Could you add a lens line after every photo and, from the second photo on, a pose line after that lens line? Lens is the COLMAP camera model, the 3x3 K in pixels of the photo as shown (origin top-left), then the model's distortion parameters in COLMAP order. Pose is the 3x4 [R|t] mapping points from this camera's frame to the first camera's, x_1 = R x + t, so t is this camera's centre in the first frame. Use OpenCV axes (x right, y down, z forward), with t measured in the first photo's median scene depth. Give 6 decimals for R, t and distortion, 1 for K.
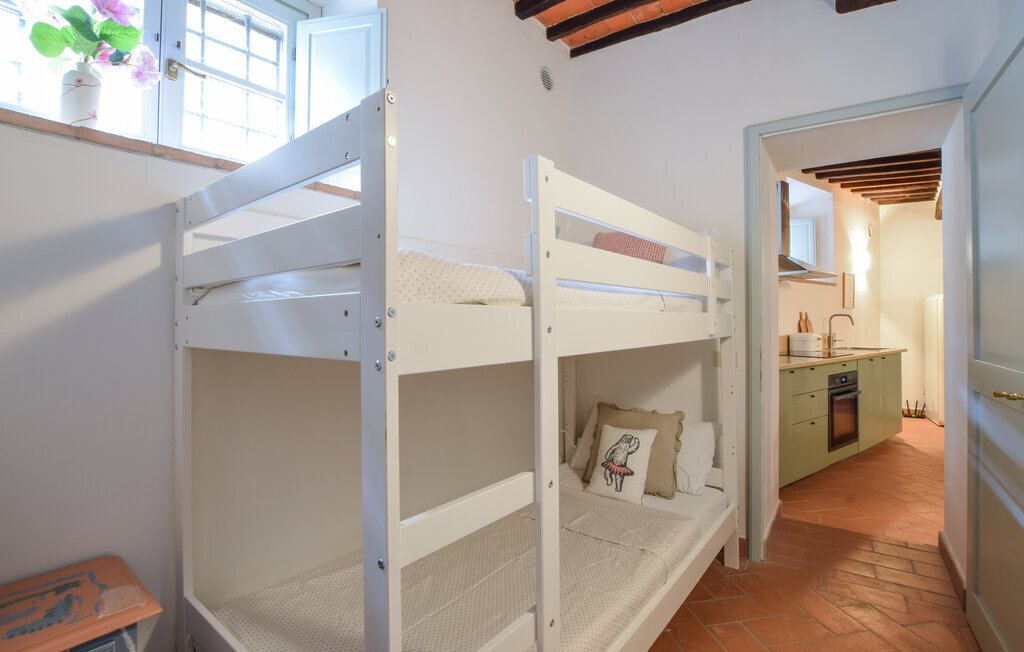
lens RADIAL K [[490.2, 0, 512.0], [0, 490.2, 326.0], [0, 0, 1]] dist [-0.003017, 0.000077]
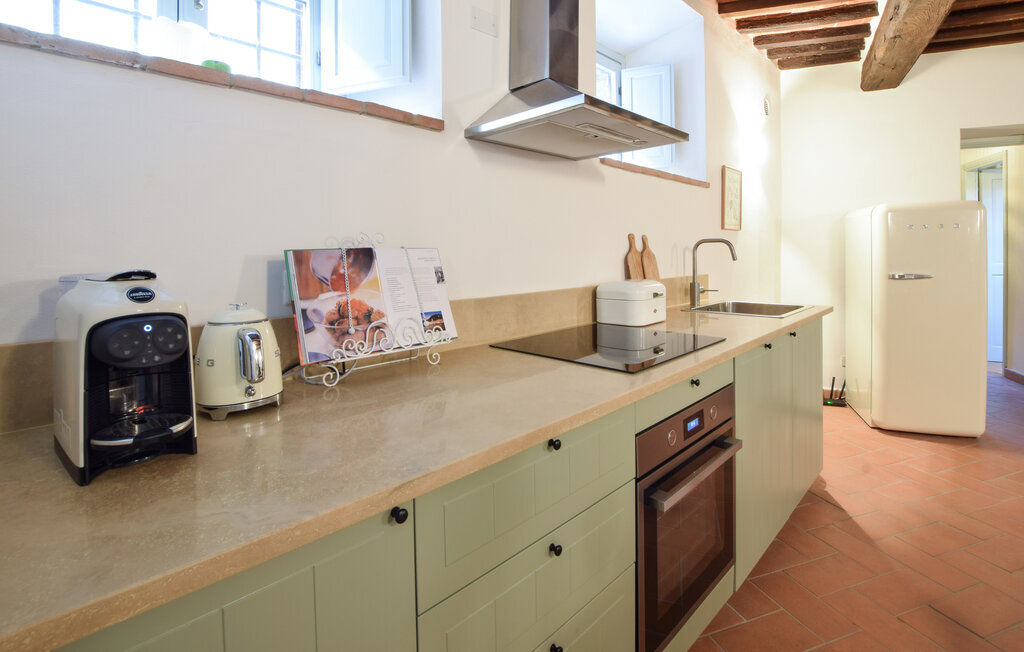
lens RADIAL K [[497.2, 0, 512.0], [0, 497.2, 258.2], [0, 0, 1]] dist [0.001684, 0.000811]
pose [[0.987934, -0.004128, 0.154817, 0.351777], [0.002965, 0.999966, 0.007740, -0.008433], [-0.154844, -0.007187, 0.987913, 0.476437]]
